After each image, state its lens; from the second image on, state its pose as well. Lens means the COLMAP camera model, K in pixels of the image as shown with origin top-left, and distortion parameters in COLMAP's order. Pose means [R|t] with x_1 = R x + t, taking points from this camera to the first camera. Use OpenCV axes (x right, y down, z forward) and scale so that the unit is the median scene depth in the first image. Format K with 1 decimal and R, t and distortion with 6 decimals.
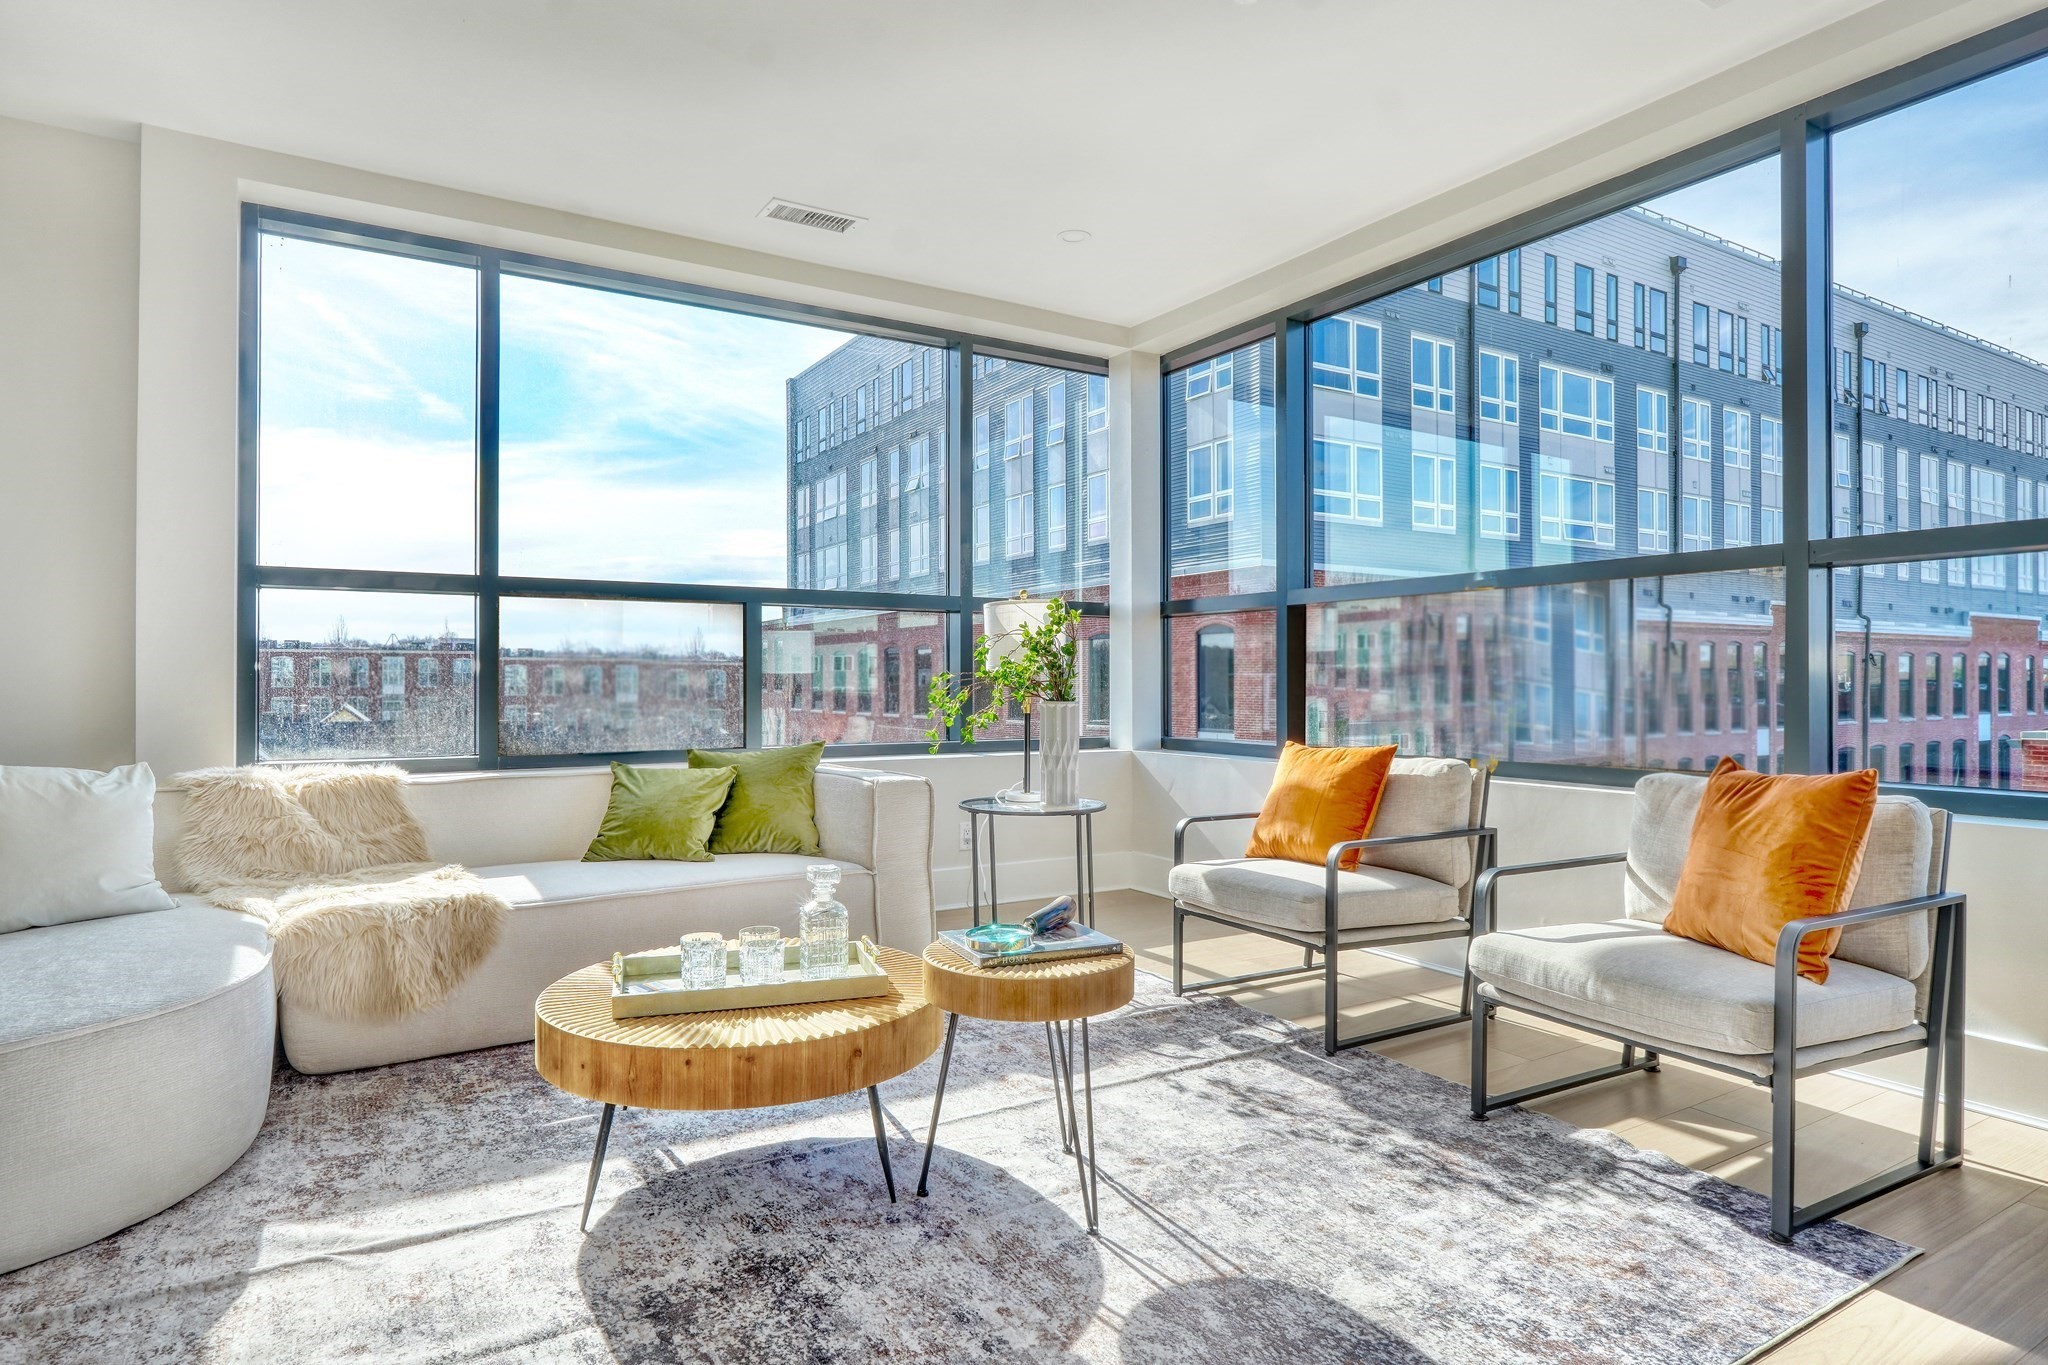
lens RADIAL K [[1157.9, 0, 1030.4], [0, 1157.9, 681.1], [0, 0, 1]] dist [-0.000893, -0.000371]
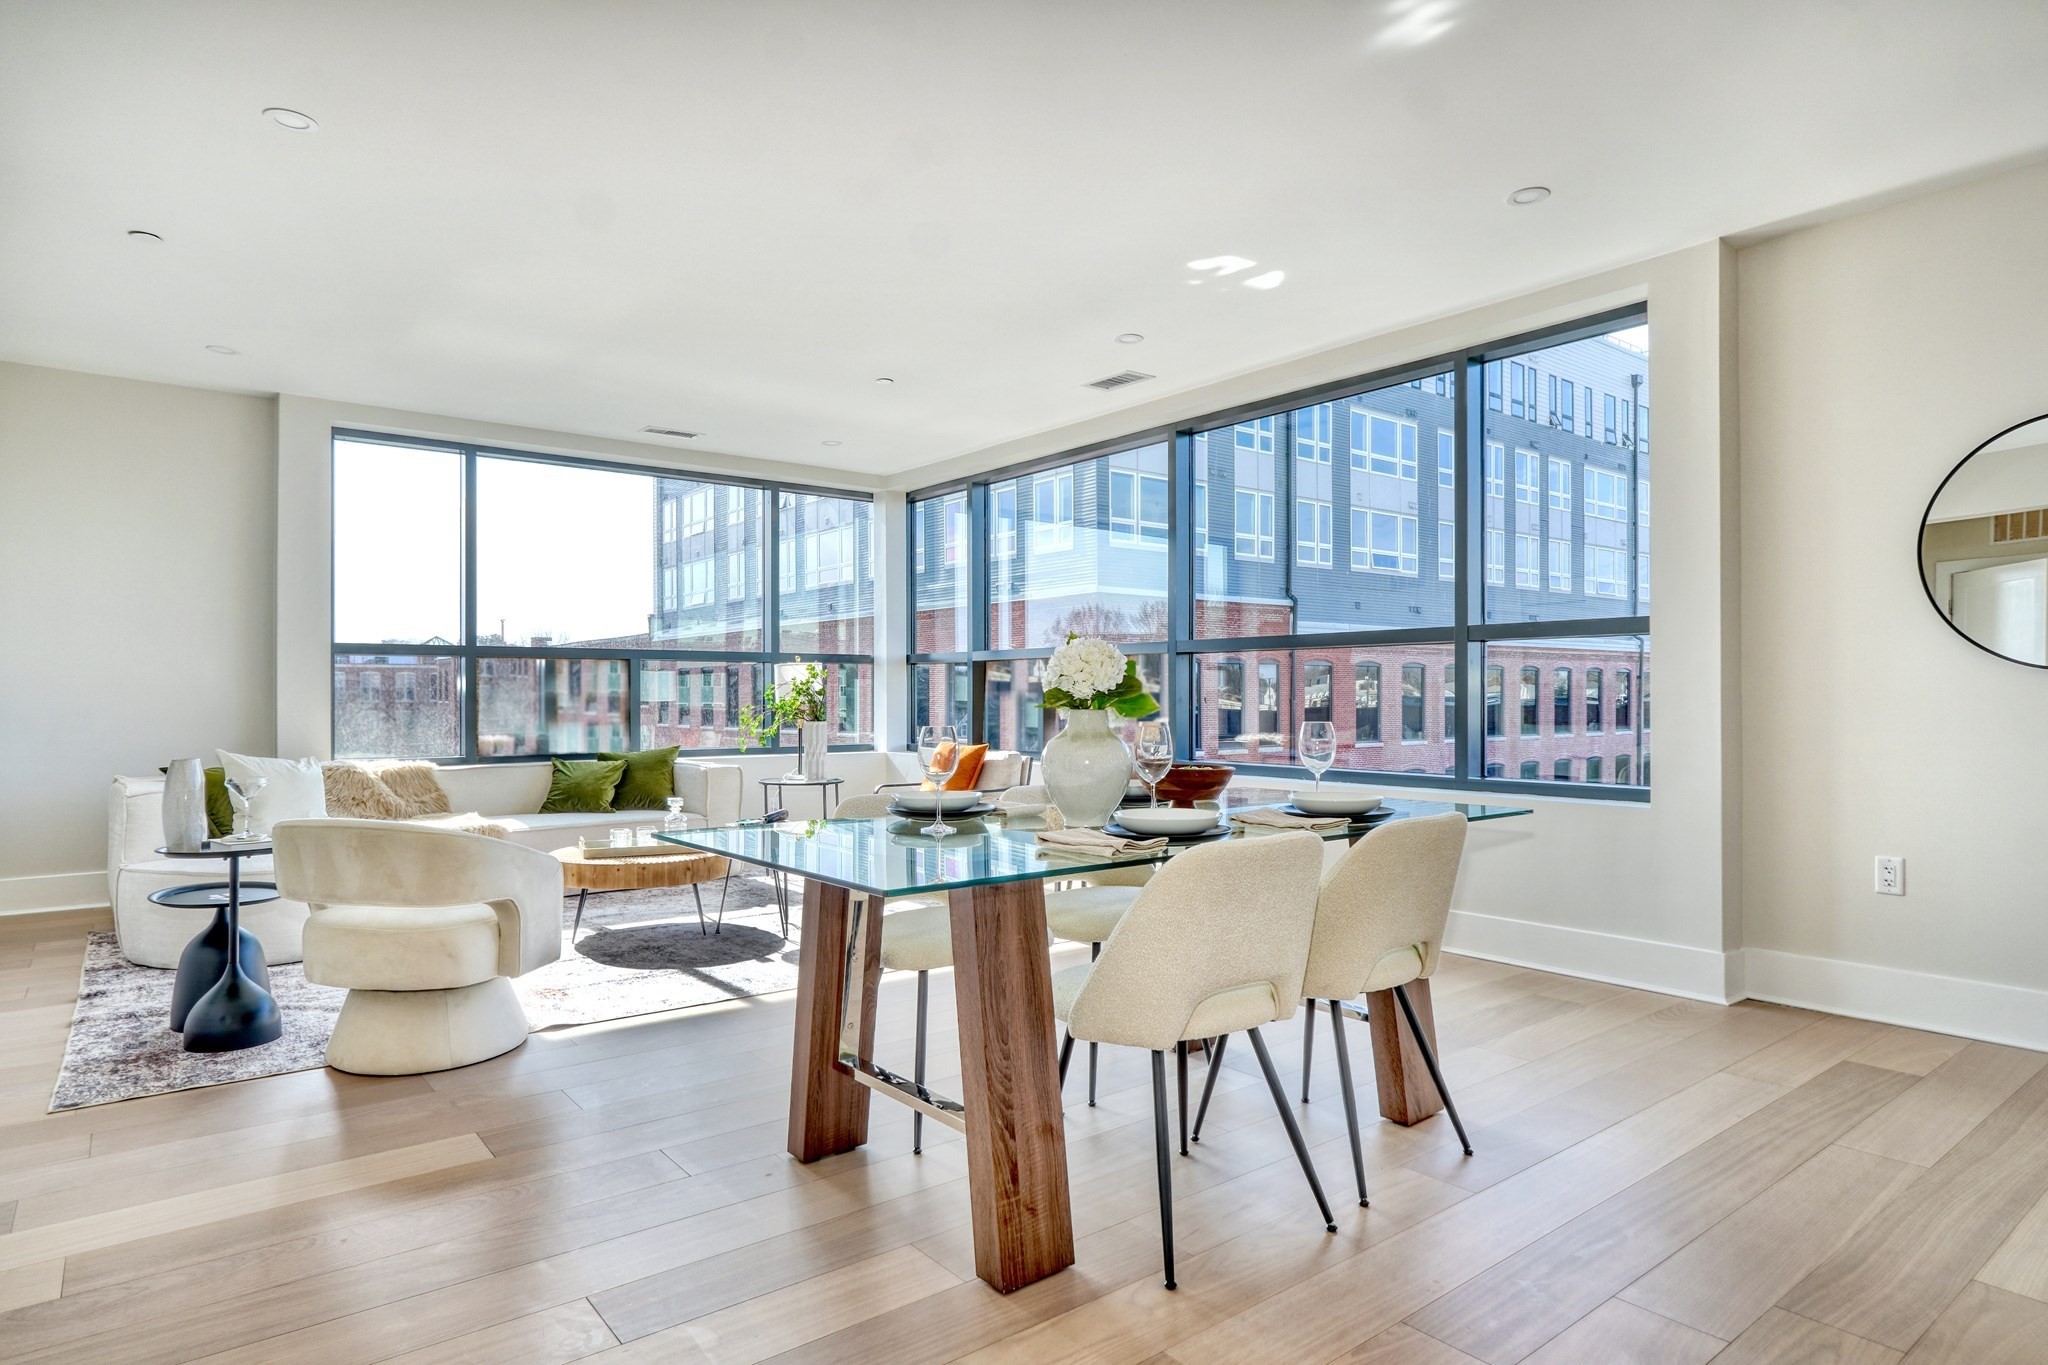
lens RADIAL K [[1157.9, 0, 989.2], [0, 1157.9, 685.5], [0, 0, 1]] dist [-0.000893, -0.000371]
pose [[0.997162, -0.000549, 0.075280, 0.110384], [0.001188, 0.999964, -0.008442, -0.015756], [-0.075273, 0.008507, 0.997127, -0.546787]]
